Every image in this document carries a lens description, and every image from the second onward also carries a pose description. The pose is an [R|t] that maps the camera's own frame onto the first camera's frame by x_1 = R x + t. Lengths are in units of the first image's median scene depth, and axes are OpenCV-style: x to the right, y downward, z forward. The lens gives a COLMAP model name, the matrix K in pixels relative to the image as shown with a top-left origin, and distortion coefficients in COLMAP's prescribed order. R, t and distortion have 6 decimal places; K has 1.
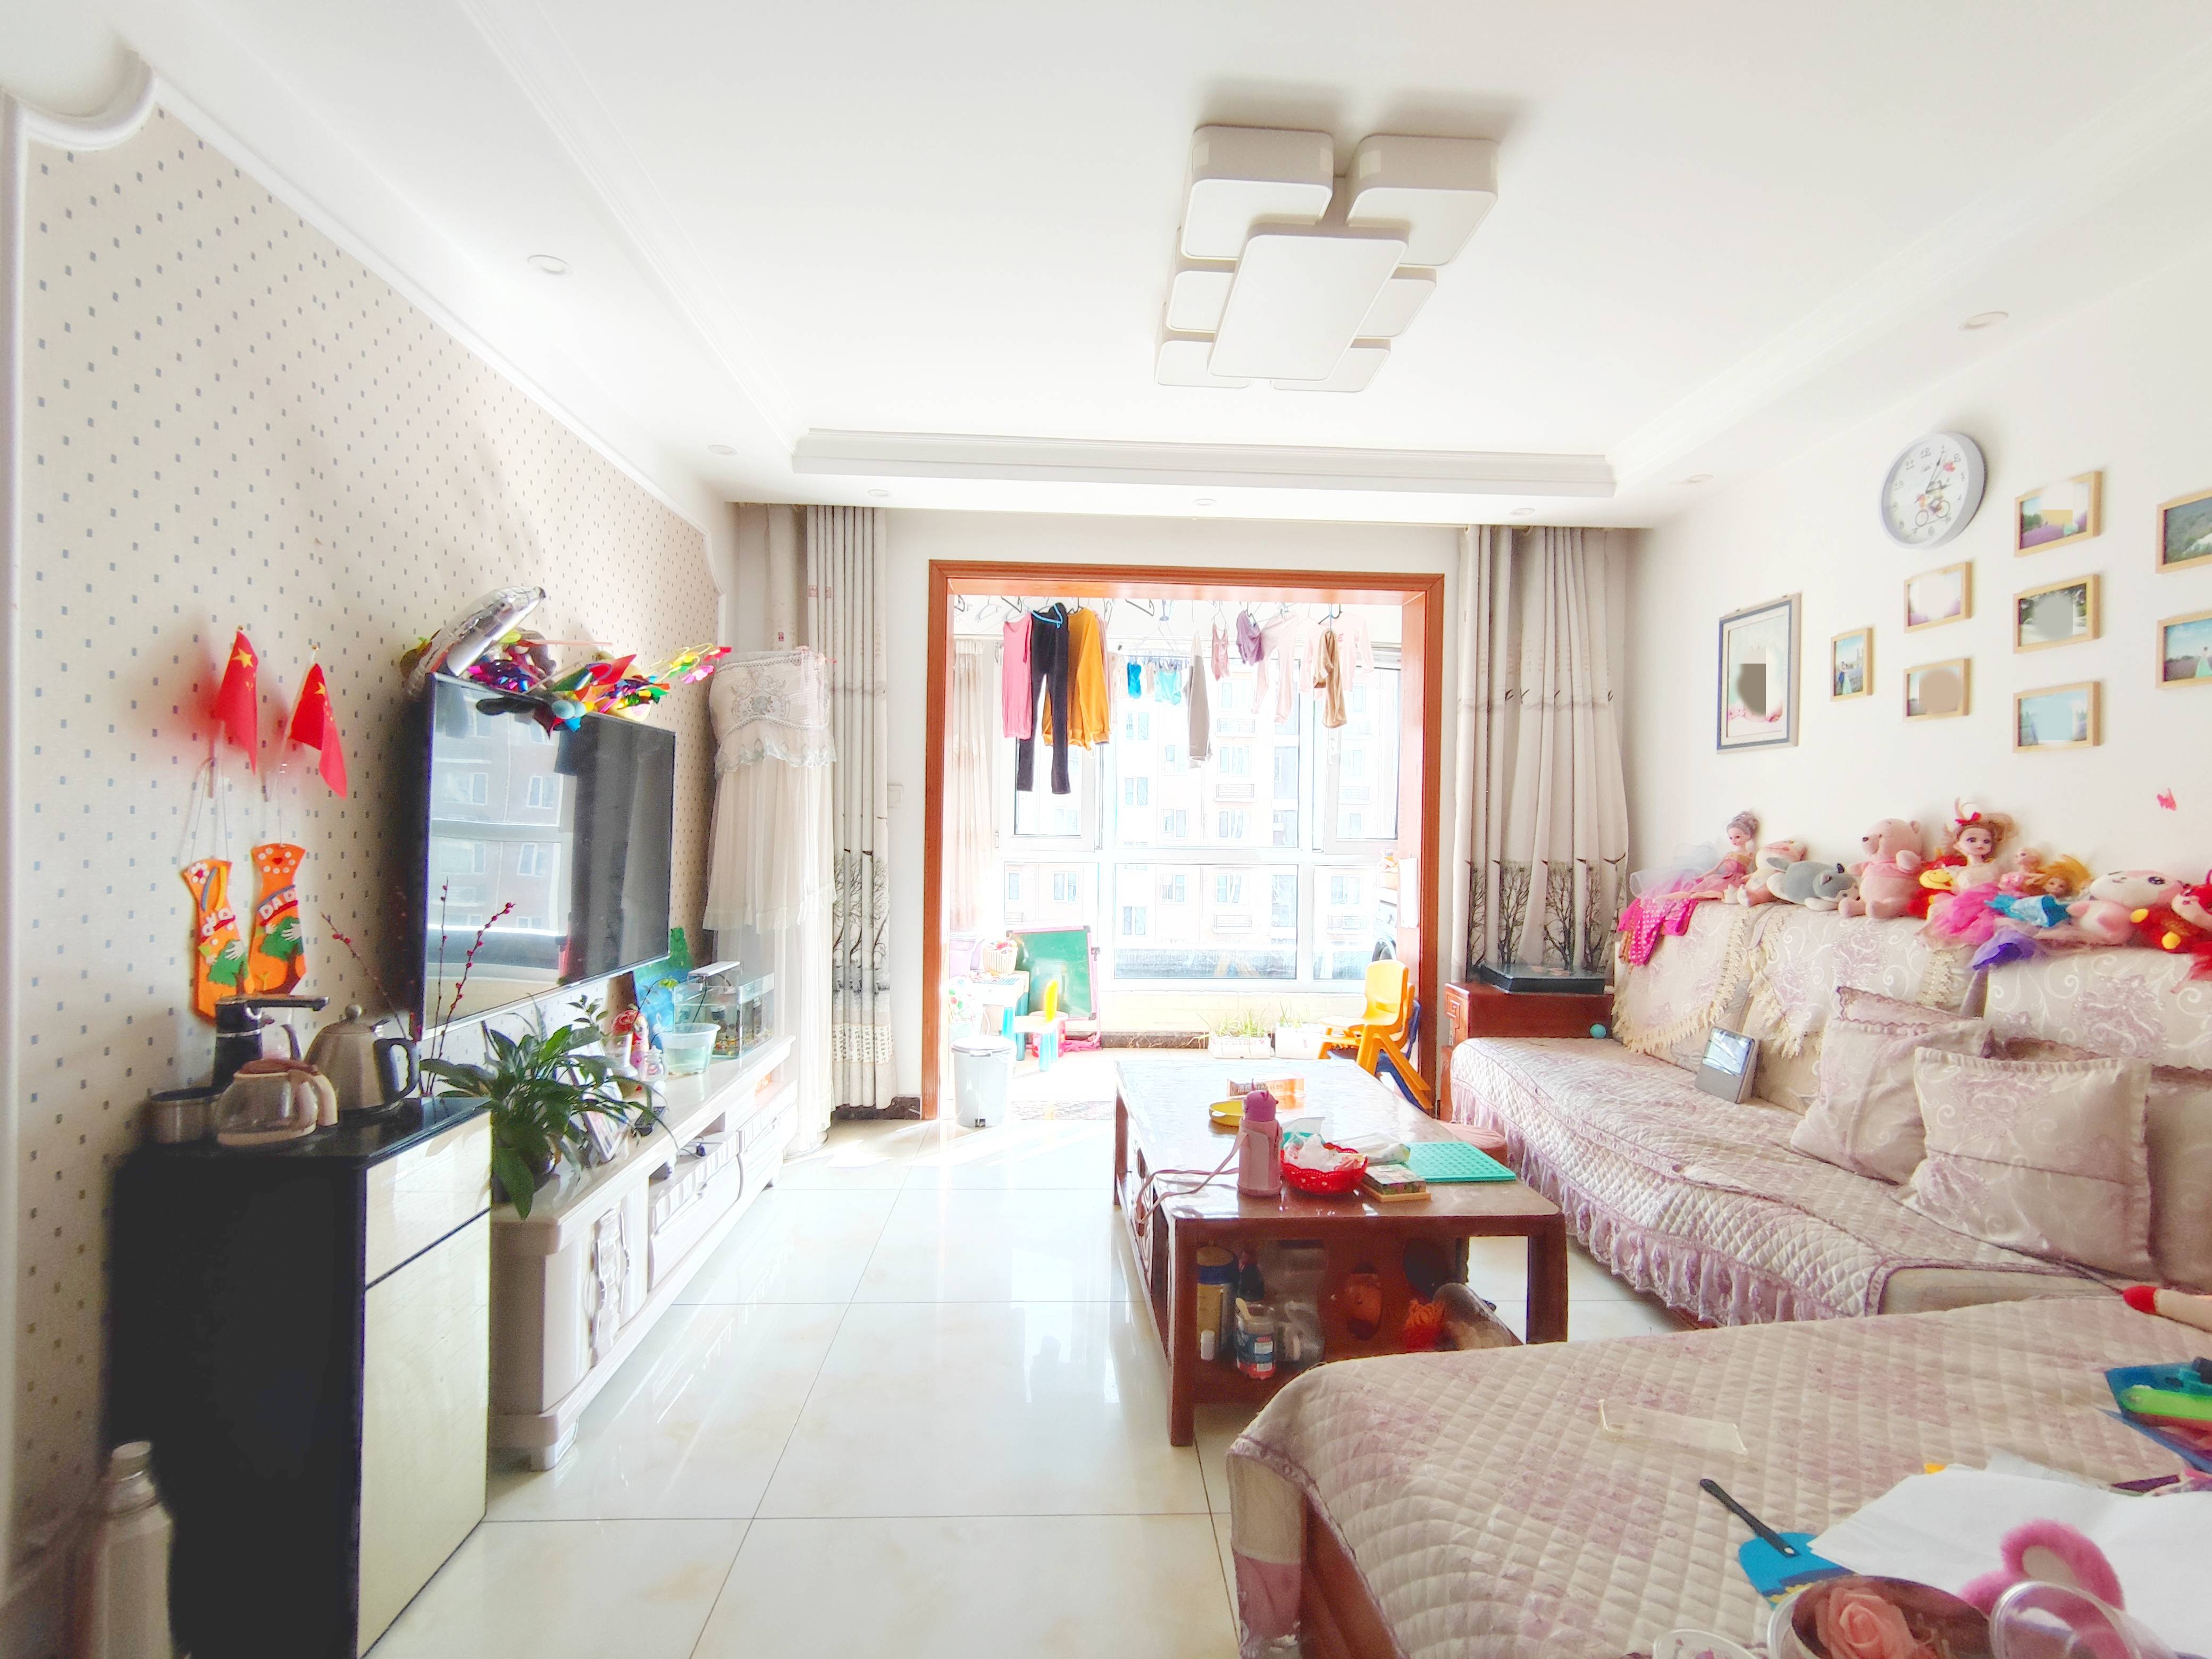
lens RADIAL K [[1014.7, 0, 1109.1], [0, 1014.7, 827.5], [0, 0, 1]] dist [-0.011892, -0.000573]
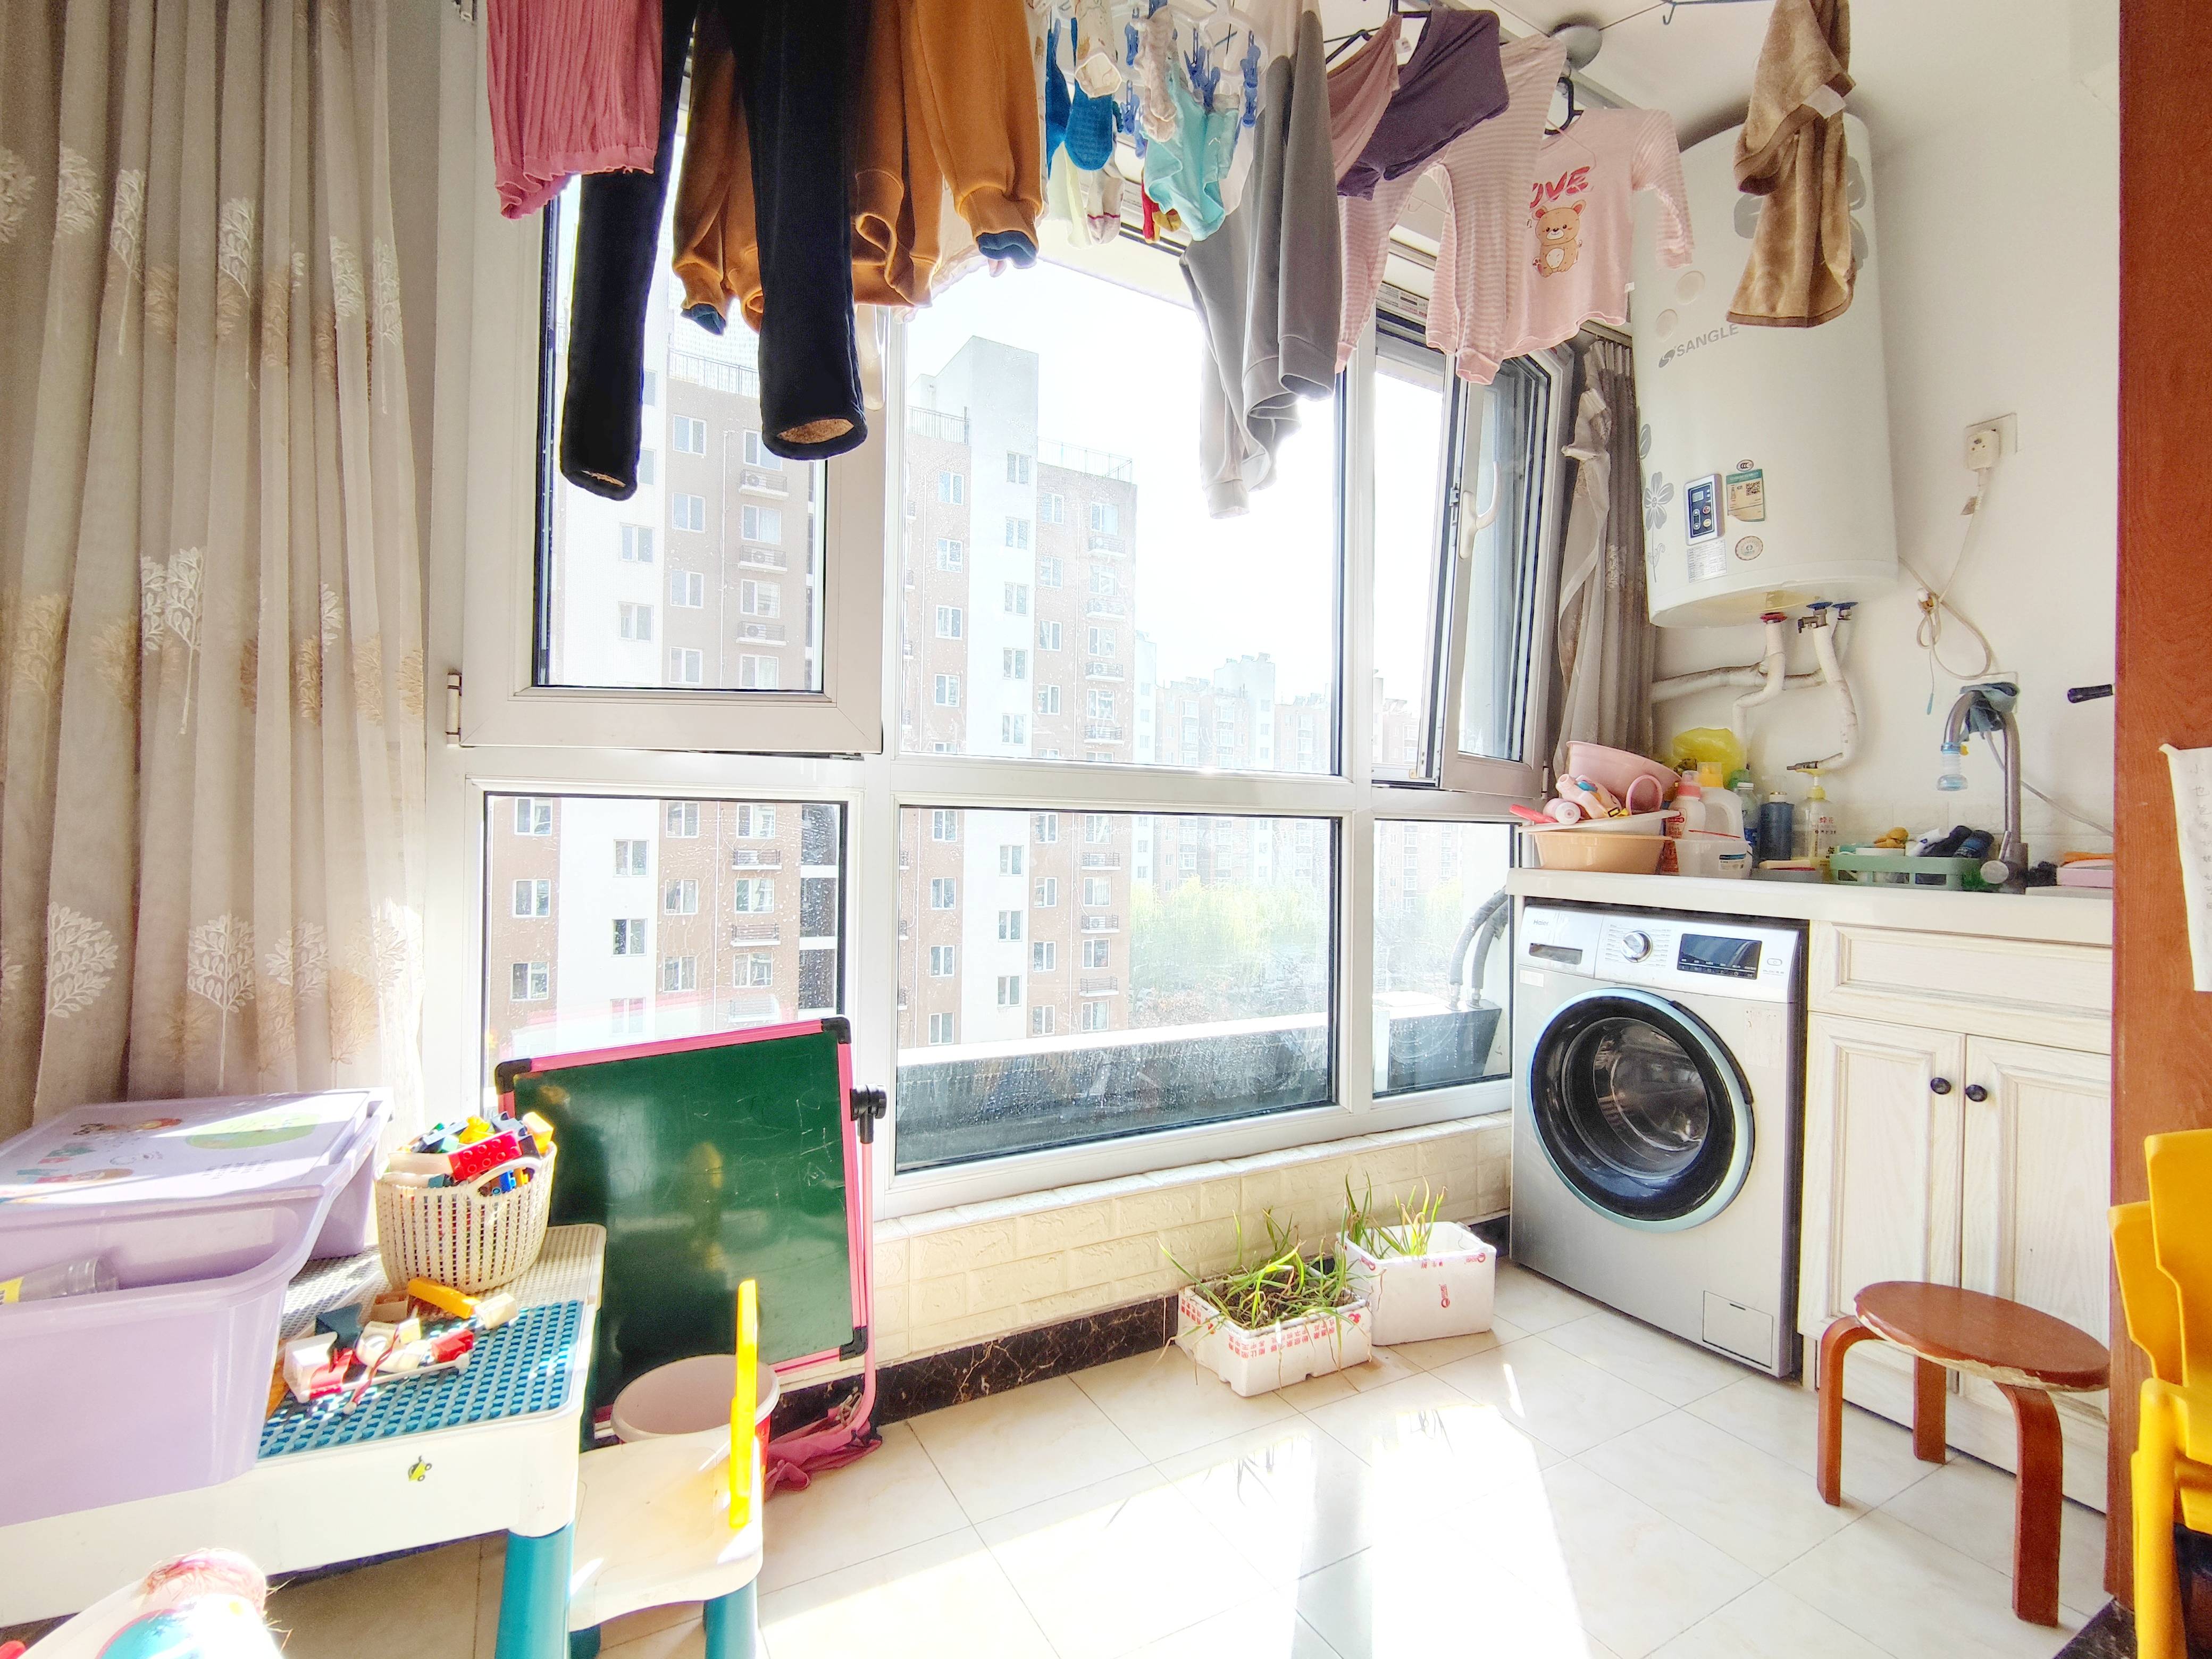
lens RADIAL K [[1014.7, 0, 1112.5], [0, 1014.7, 836.5], [0, 0, 1]] dist [-0.011892, -0.000573]
pose [[0.883653, 0.005991, 0.468104, -0.085067], [-0.008196, 0.999963, 0.002673, 0.046100], [-0.468071, -0.006199, 0.883669, 0.724291]]
